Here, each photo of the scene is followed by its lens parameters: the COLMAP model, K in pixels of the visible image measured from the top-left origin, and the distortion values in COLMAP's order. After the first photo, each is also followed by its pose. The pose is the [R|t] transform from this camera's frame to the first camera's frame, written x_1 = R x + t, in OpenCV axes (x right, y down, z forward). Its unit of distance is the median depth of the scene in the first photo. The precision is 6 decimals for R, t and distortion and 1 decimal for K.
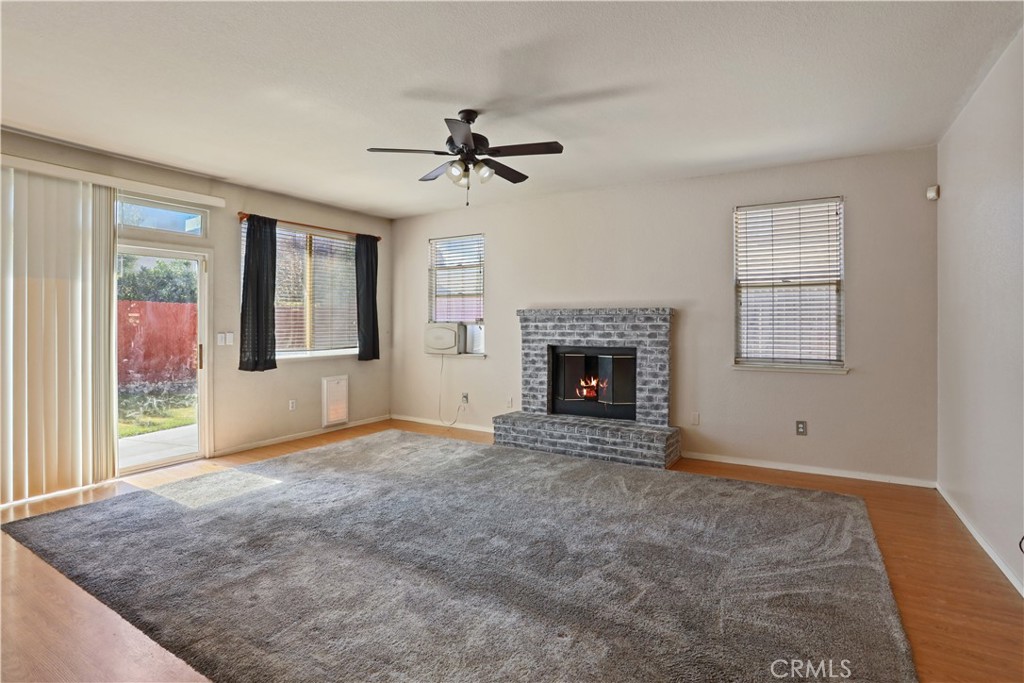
lens RADIAL K [[511.6, 0, 509.1], [0, 511.6, 319.4], [0, 0, 1]] dist [-0.065700, 0.024044]
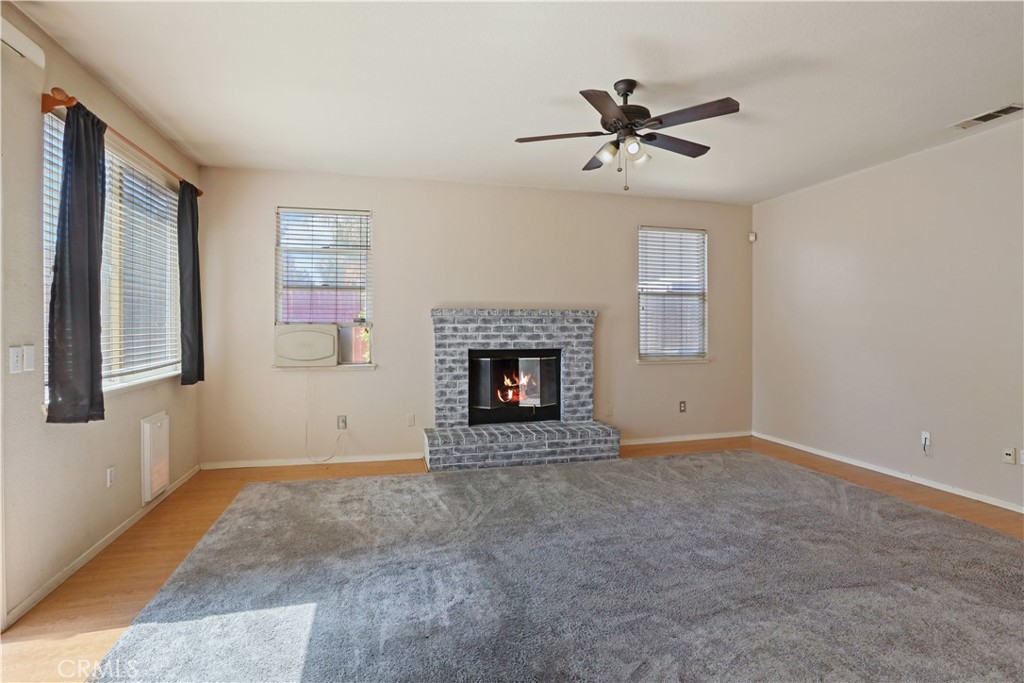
lens RADIAL K [[511.6, 0, 518.0], [0, 511.6, 329.1], [0, 0, 1]] dist [-0.065700, 0.024044]
pose [[0.689025, -0.005512, 0.724716, -0.566566], [-0.006201, 0.999890, 0.013501, 0.002892], [-0.724711, -0.013796, 0.688915, 0.362523]]
